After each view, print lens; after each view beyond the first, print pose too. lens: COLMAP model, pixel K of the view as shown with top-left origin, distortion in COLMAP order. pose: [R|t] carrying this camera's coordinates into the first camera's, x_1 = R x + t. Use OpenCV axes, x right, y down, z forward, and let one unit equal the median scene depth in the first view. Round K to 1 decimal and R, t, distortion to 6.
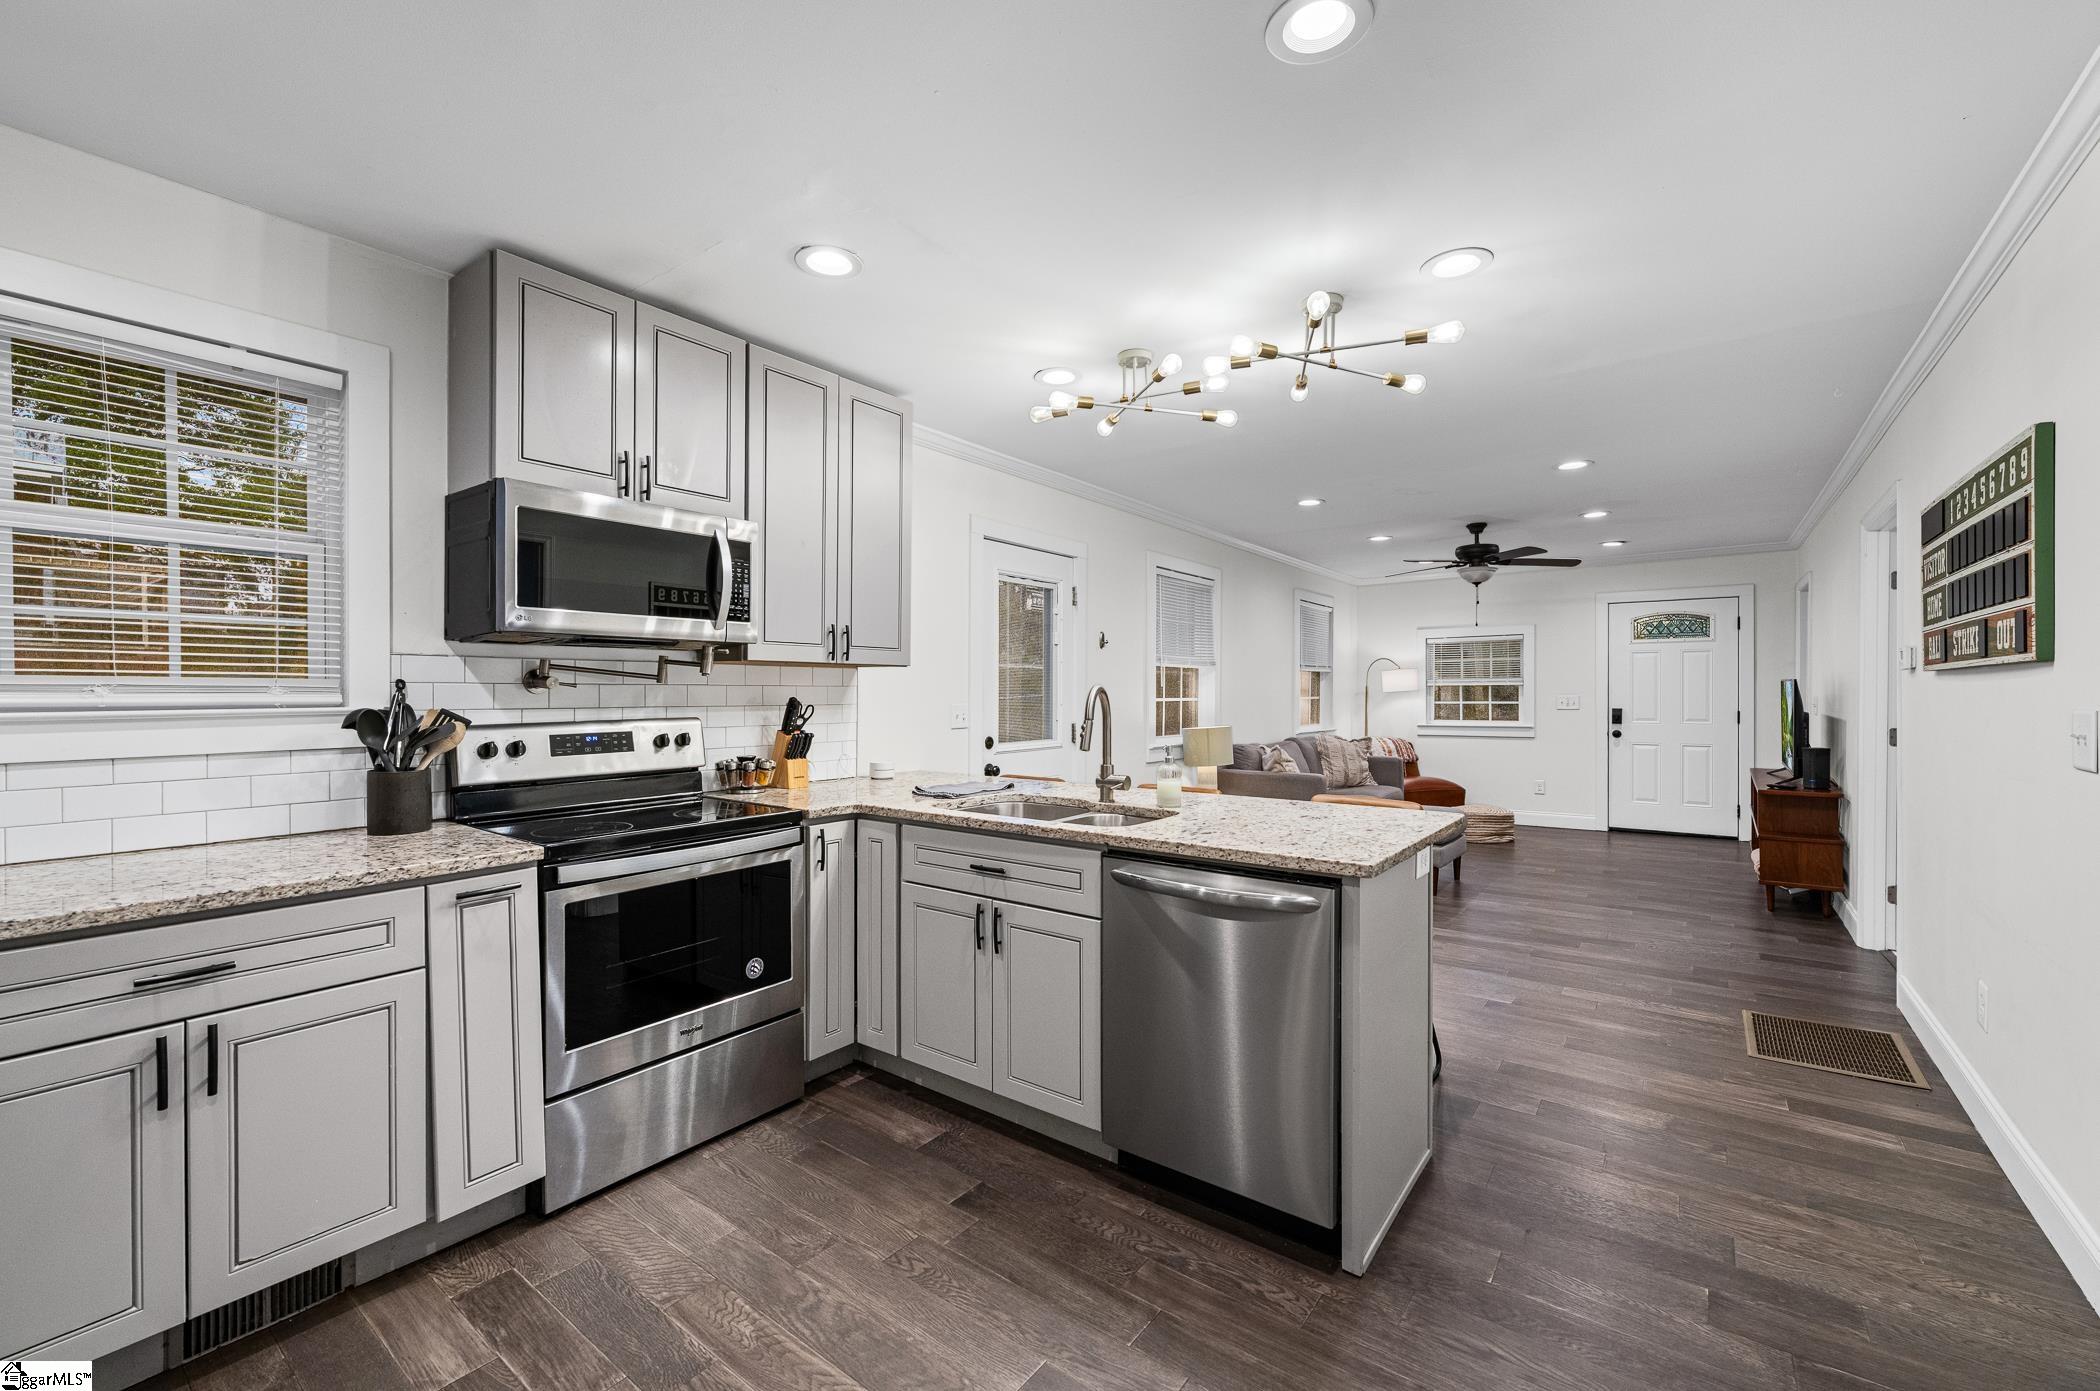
lens RADIAL K [[860.1, 0, 1043.3], [0, 860.1, 691.2], [0, 0, 1]] dist [-0.000440, 0.000051]
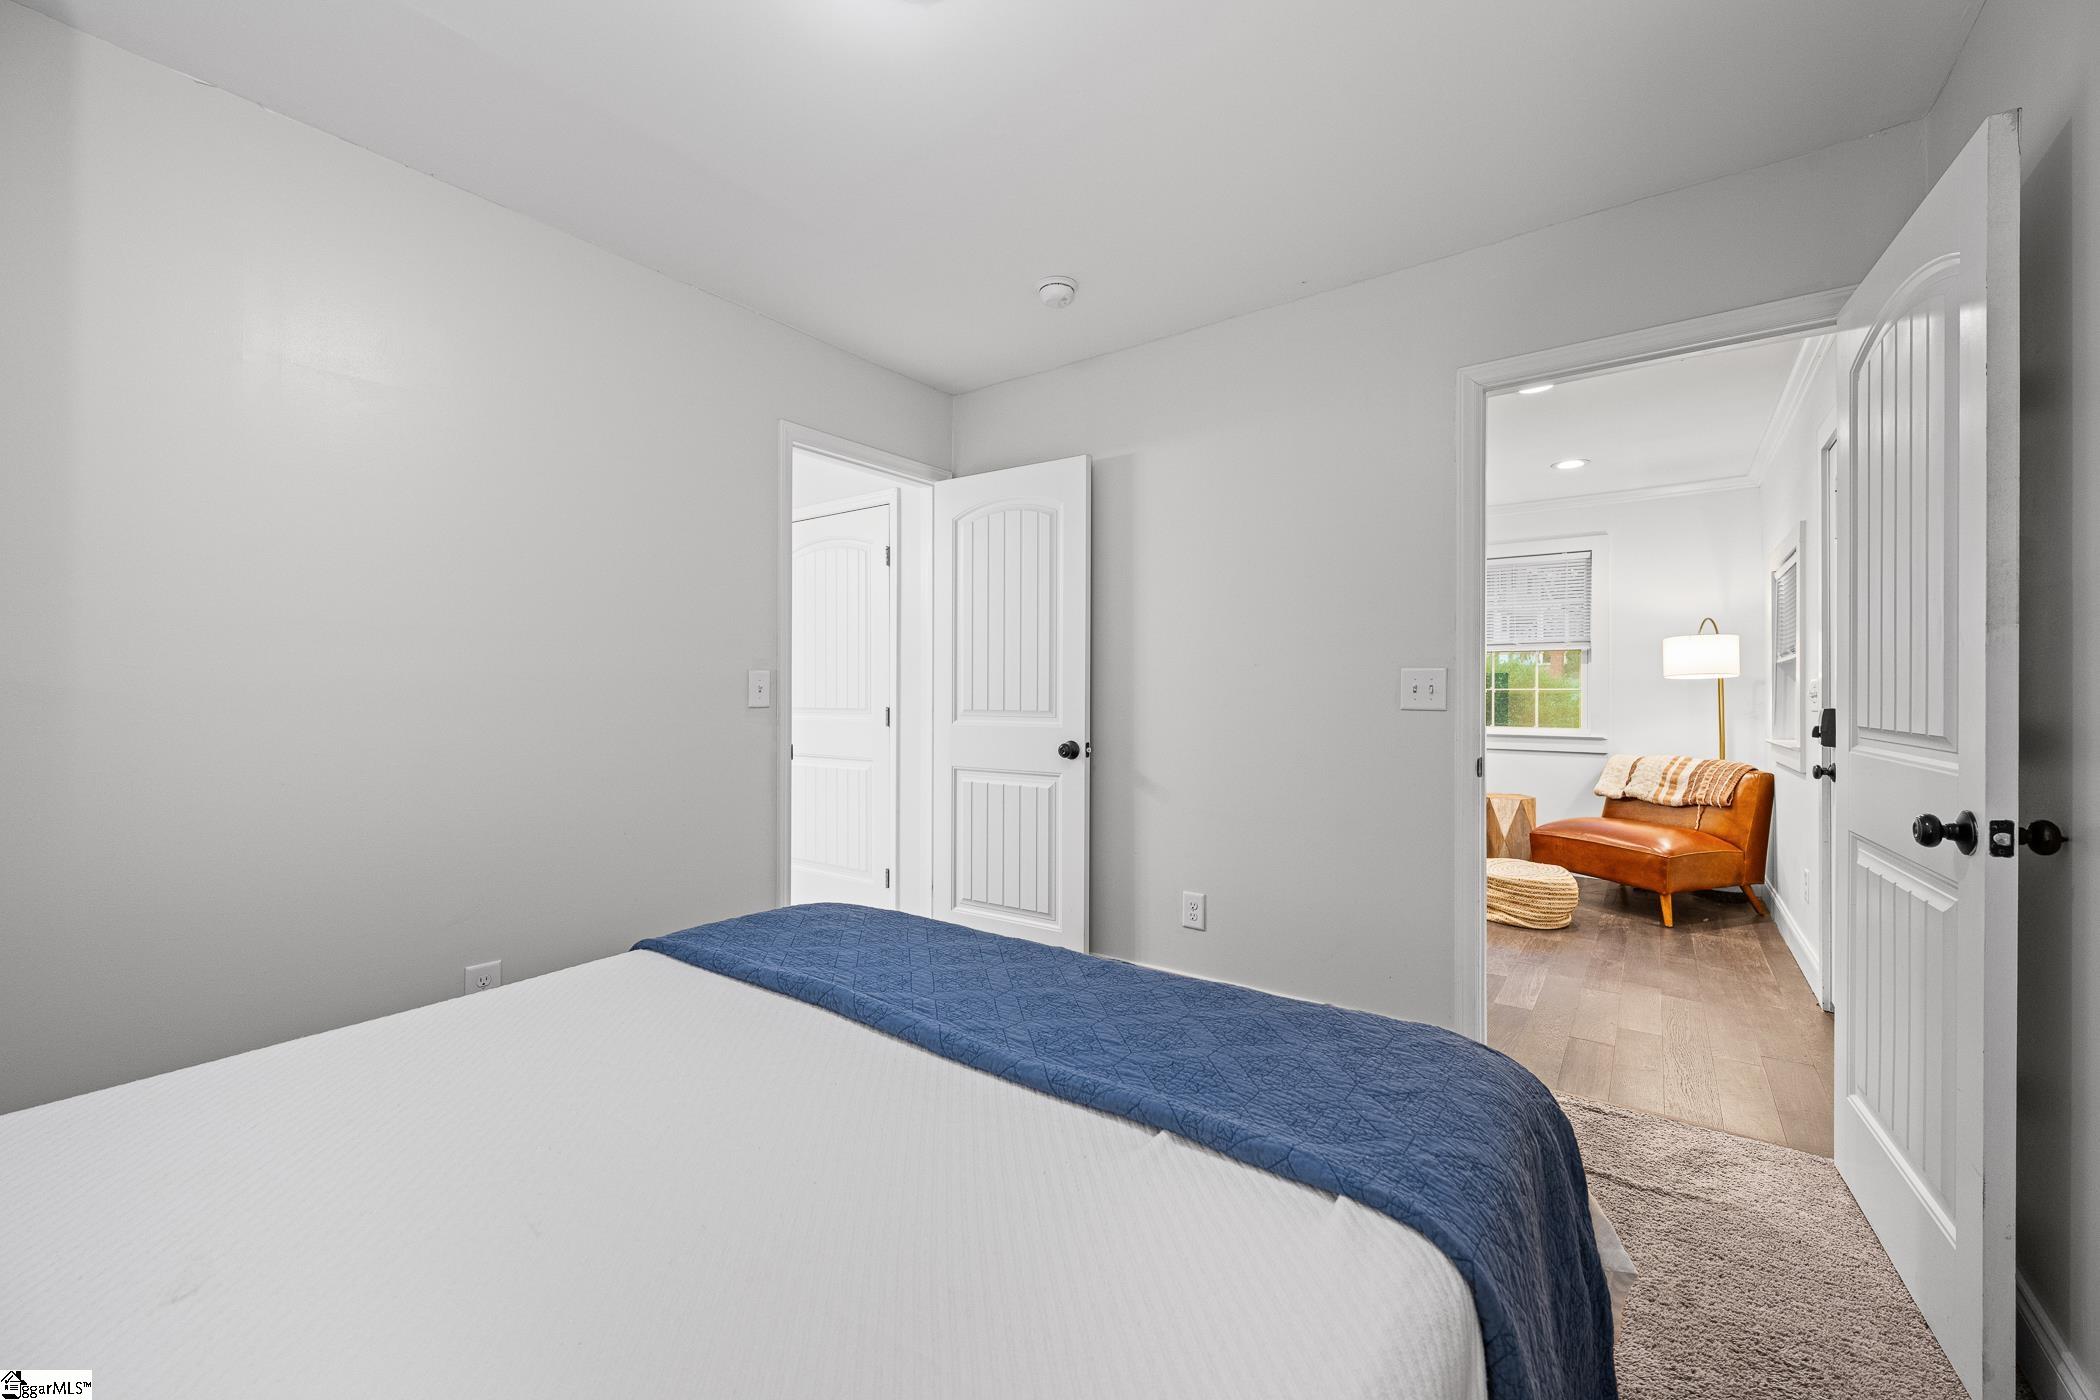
lens RADIAL K [[840.3, 0, 1042.7], [0, 840.3, 699.7], [0, 0, 1]] dist [-0.000260, 0.000074]
pose [[0.019483, 0.007350, -0.999783, 2.983785], [-0.001603, 0.999972, 0.007321, 0.038932], [0.999809, 0.001460, 0.019495, 1.745892]]
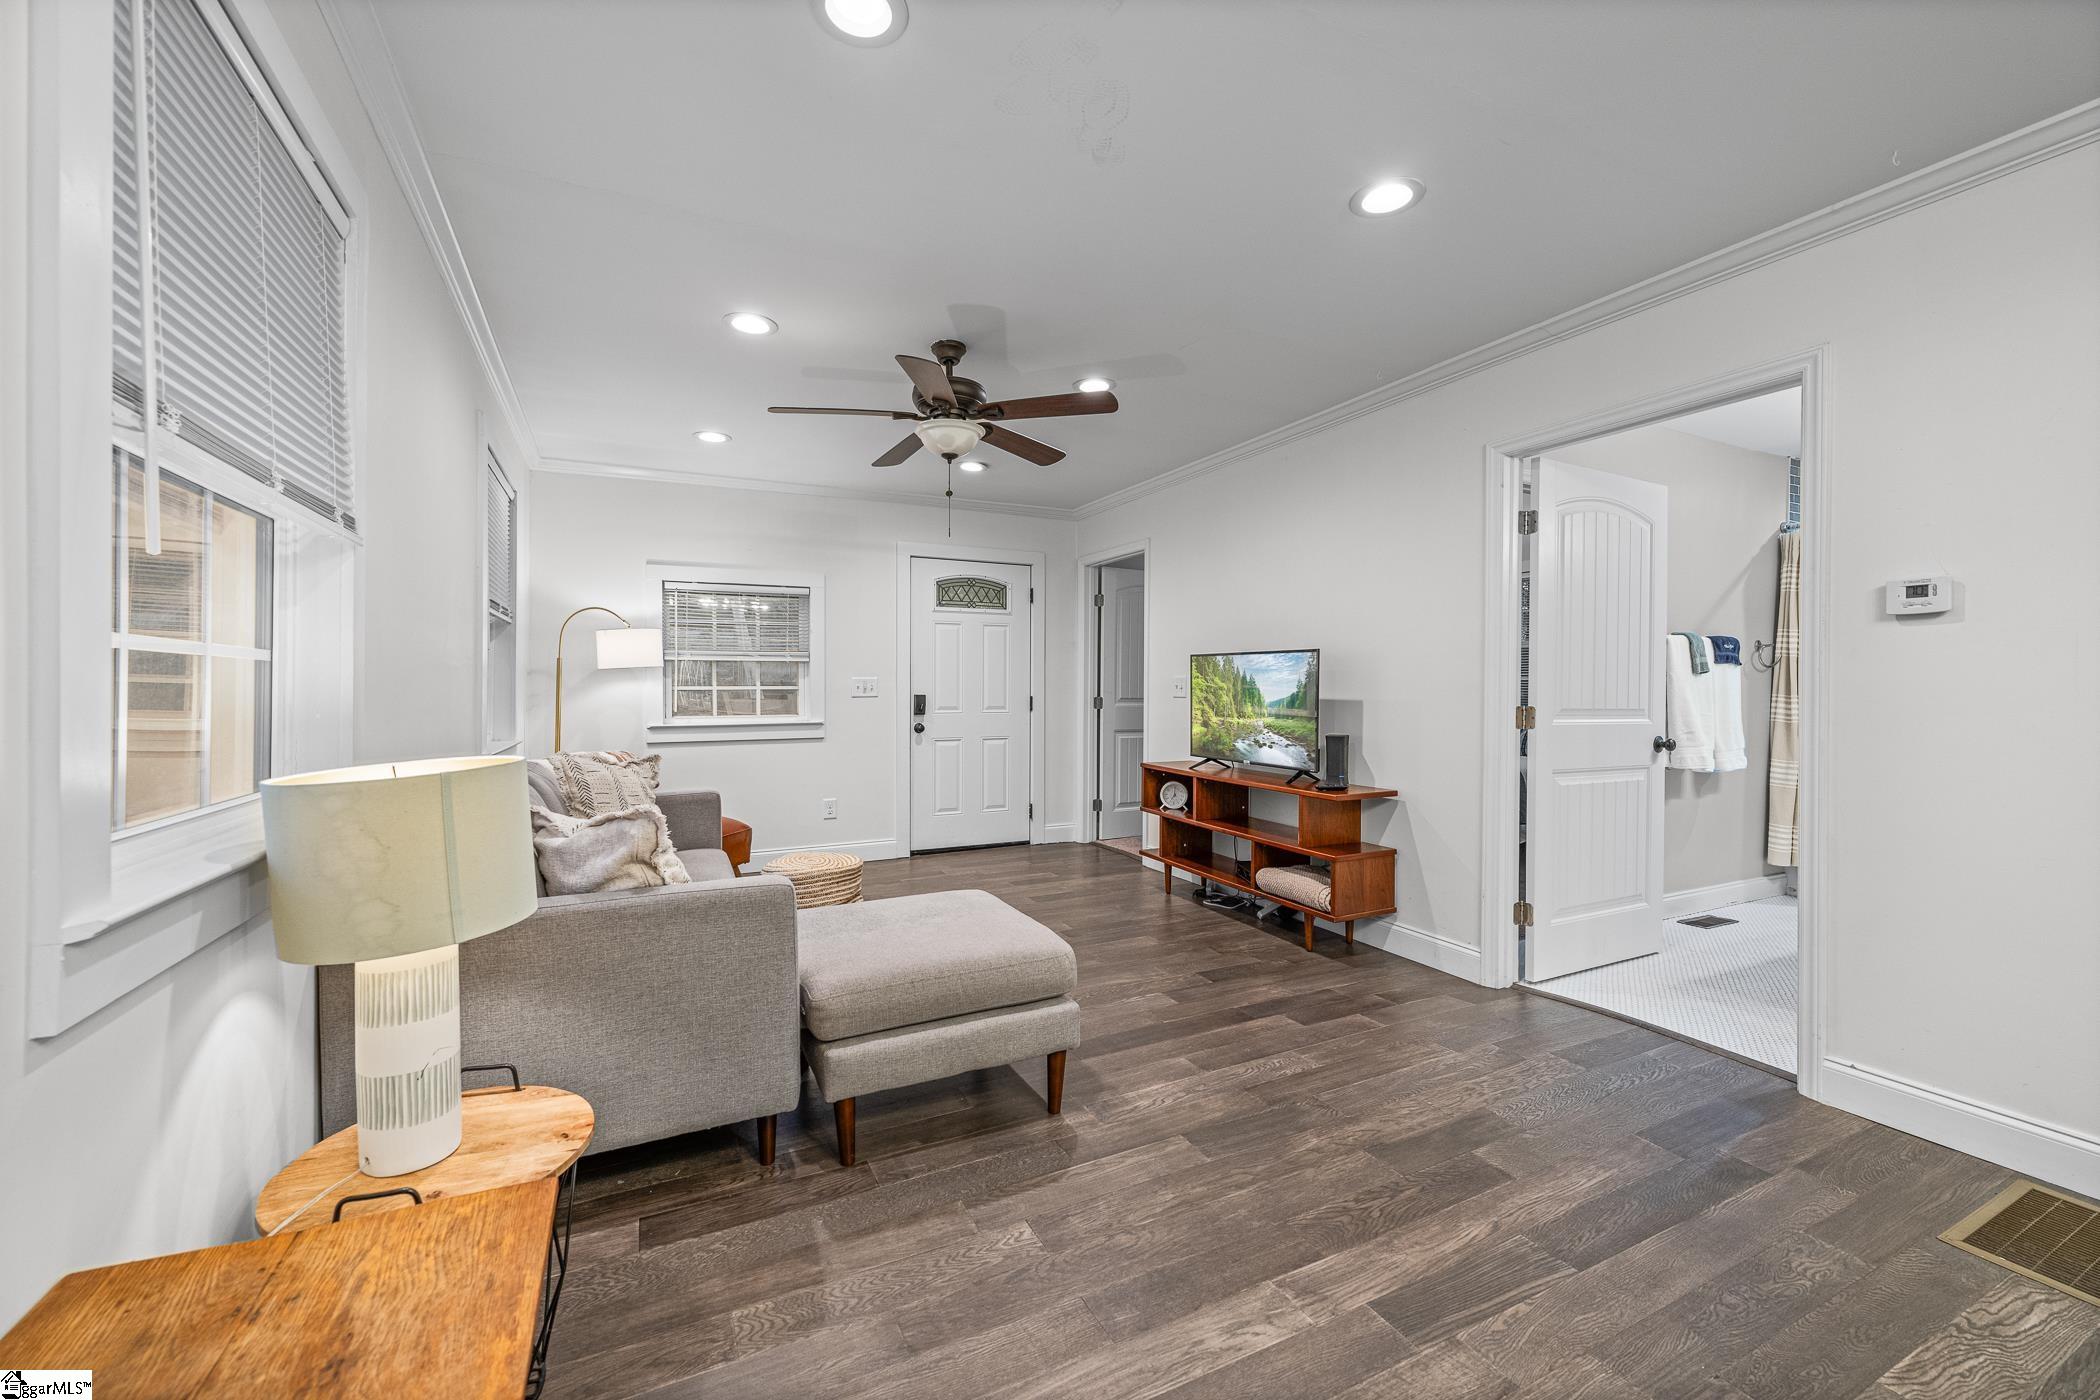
lens RADIAL K [[836.5, 0, 1049.2], [0, 836.5, 694.2], [0, 0, 1]] dist [-0.001182, 0.000114]
pose [[0.441267, -0.003049, 0.897371, 0.139096], [-0.002748, 0.999985, 0.004749, 0.044219], [-0.897372, -0.004561, 0.441252, 1.597006]]
